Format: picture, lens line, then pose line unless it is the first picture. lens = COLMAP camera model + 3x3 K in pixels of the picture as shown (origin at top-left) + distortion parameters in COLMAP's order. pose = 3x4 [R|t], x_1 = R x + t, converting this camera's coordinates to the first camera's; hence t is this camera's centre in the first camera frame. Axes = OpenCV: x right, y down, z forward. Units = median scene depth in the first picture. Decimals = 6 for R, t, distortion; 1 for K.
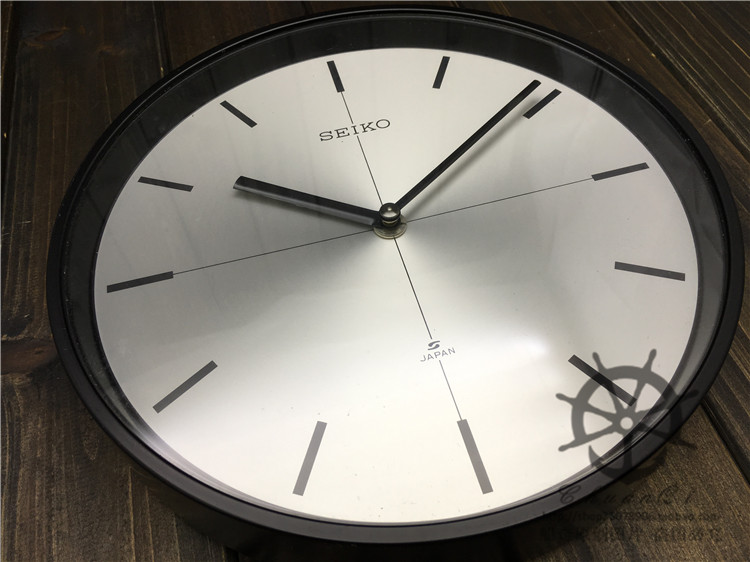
lens RADIAL K [[645.8, 0, 375.0], [0, 645.8, 281.0], [0, 0, 1]] dist [0.089525, -0.144365]
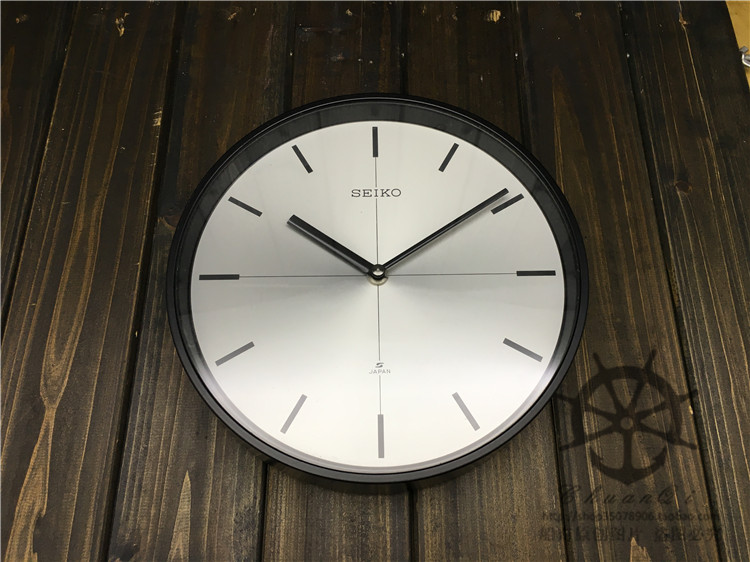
lens RADIAL K [[645.8, 0, 375.0], [0, 645.8, 281.0], [0, 0, 1]] dist [0.089525, -0.144365]
pose [[0.969937, 0.239574, -0.042737, 0.085757], [-0.222608, 0.944408, 0.241949, -0.446682], [0.098326, -0.225162, 0.969347, -0.514295]]
